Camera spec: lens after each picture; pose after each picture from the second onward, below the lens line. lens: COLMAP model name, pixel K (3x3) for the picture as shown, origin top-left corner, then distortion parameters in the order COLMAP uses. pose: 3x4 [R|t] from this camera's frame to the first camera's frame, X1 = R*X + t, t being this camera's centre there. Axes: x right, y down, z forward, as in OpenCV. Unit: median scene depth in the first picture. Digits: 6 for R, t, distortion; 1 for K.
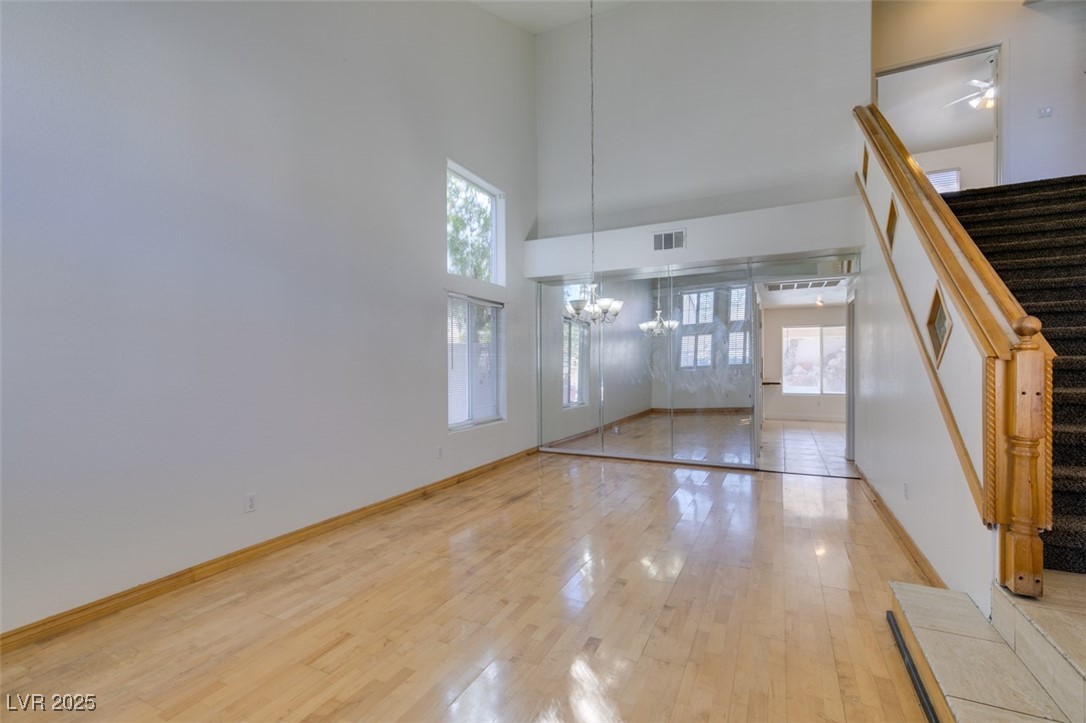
lens RADIAL K [[483.3, 0, 537.9], [0, 483.3, 363.6], [0, 0, 1]] dist [0.008617, -0.000939]
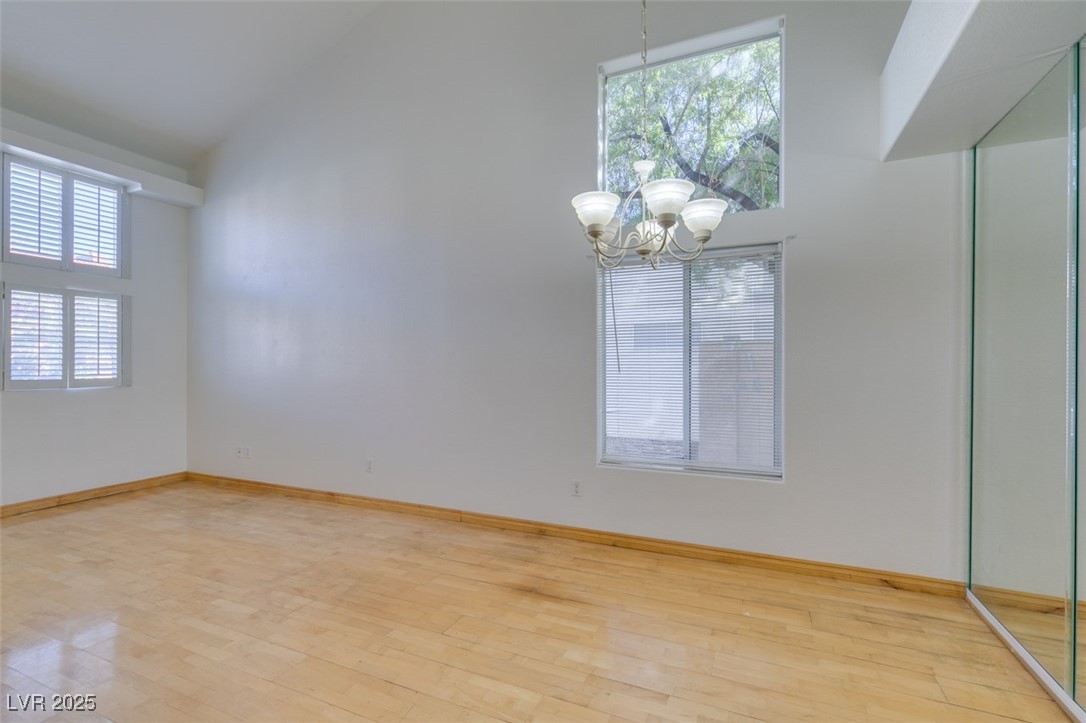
lens RADIAL K [[483.3, 0, 539.4], [0, 483.3, 363.8], [0, 0, 1]] dist [0.008617, -0.000939]
pose [[0.047467, 0.003105, -0.998868, 0.572338], [-0.000905, 0.999995, 0.003066, -0.002895], [0.998872, 0.000759, 0.047470, 1.022645]]
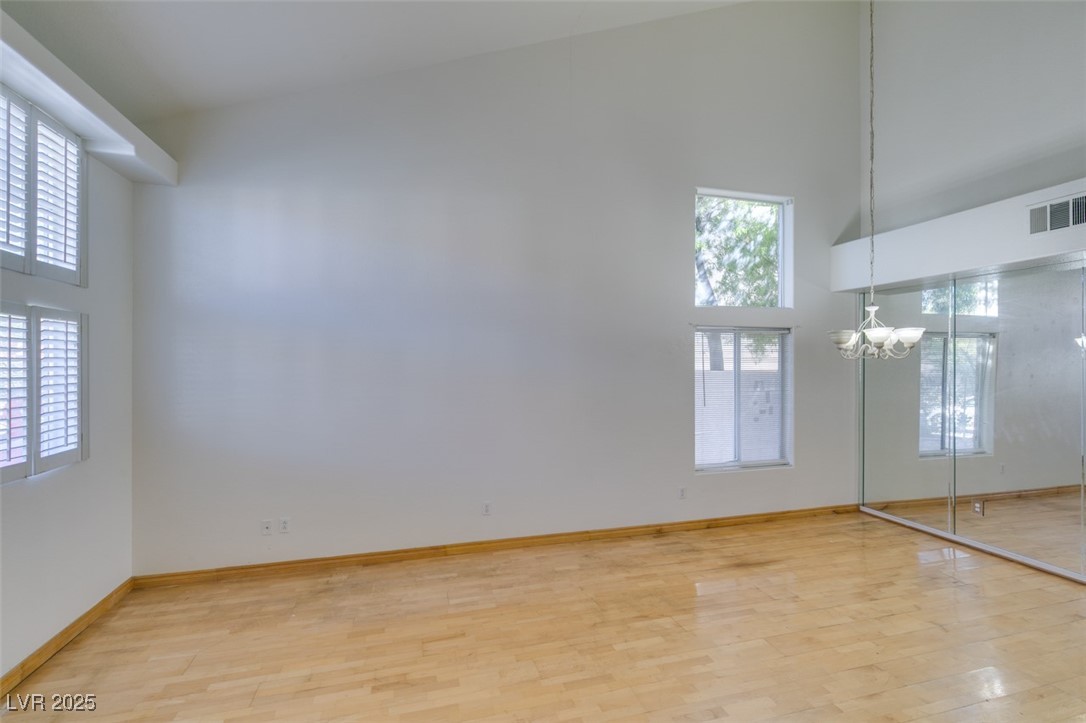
lens RADIAL K [[483.3, 0, 540.1], [0, 483.3, 363.2], [0, 0, 1]] dist [0.008617, -0.000939]
pose [[0.672207, 0.003495, -0.740355, 0.367228], [-0.003112, 0.999993, 0.001896, -0.088324], [0.740356, 0.001030, 0.672214, 0.146627]]
